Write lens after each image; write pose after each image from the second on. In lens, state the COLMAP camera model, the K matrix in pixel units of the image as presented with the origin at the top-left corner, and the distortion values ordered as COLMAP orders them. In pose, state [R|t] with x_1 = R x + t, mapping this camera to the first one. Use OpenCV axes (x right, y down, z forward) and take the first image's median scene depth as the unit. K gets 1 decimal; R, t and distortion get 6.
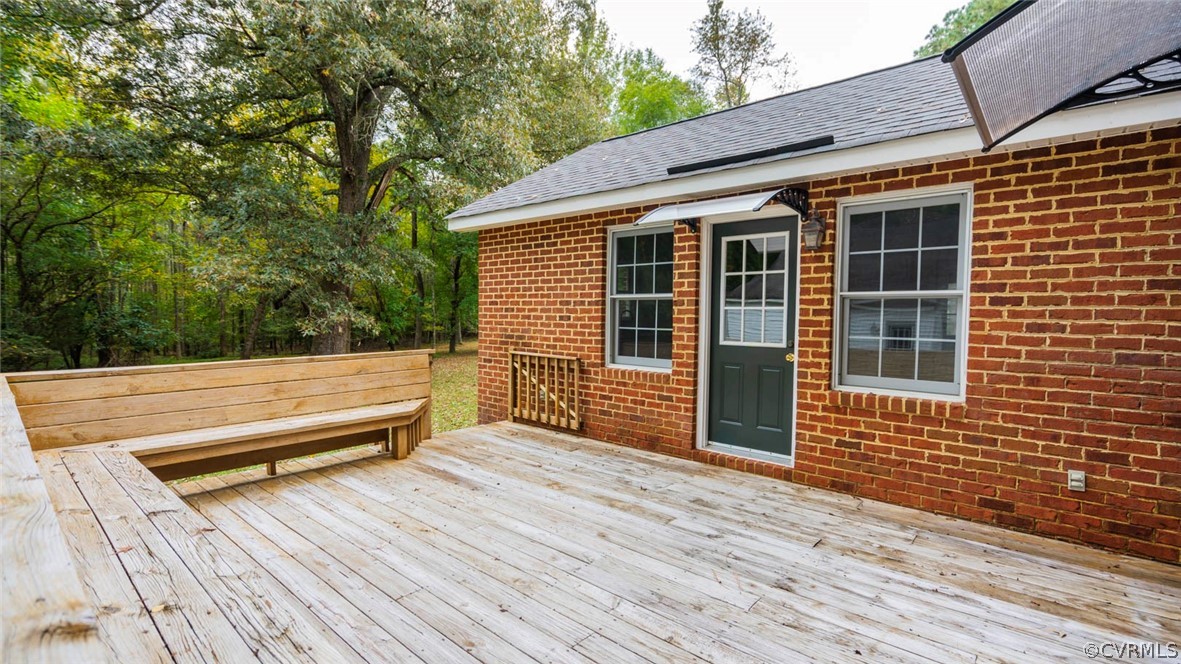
lens RADIAL K [[536.3, 0, 590.5], [0, 536.3, 332.0], [0, 0, 1]] dist [-0.002301, 0.000273]
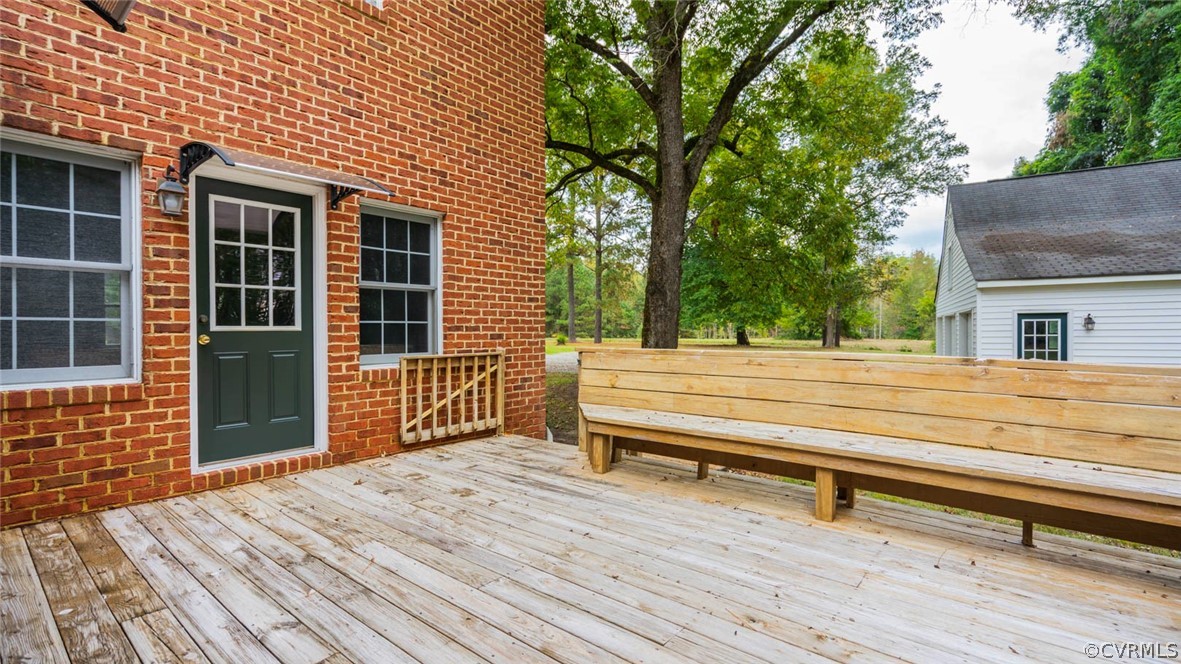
lens RADIAL K [[536.3, 0, 590.5], [0, 536.3, 332.0], [0, 0, 1]] dist [-0.002301, 0.000273]
pose [[-0.999615, -0.010717, -0.025586, -0.115992], [-0.011686, 0.999209, 0.038012, 0.018618], [0.025159, 0.038297, -0.998950, 1.899147]]
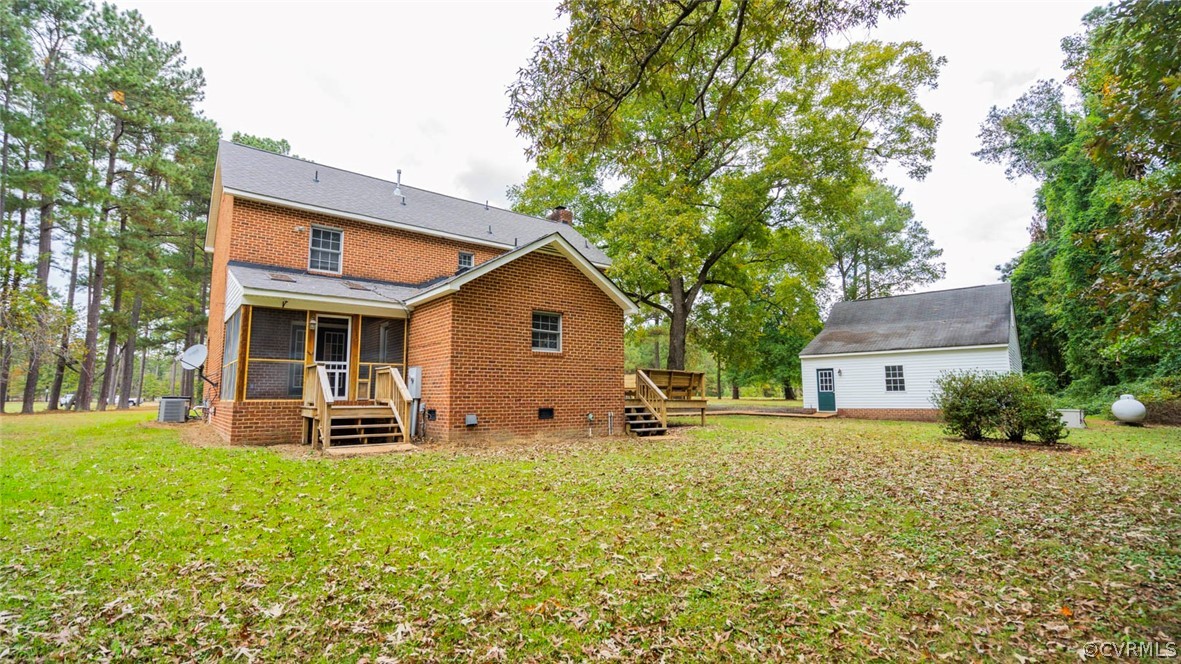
lens RADIAL K [[536.3, 0, 590.5], [0, 536.3, 332.0], [0, 0, 1]] dist [-0.002301, 0.000273]
pose [[-0.984367, 0.010505, 0.175815, -0.533523], [-0.004889, 0.996206, -0.086893, 0.084432], [-0.176061, -0.086394, -0.980581, 4.277597]]
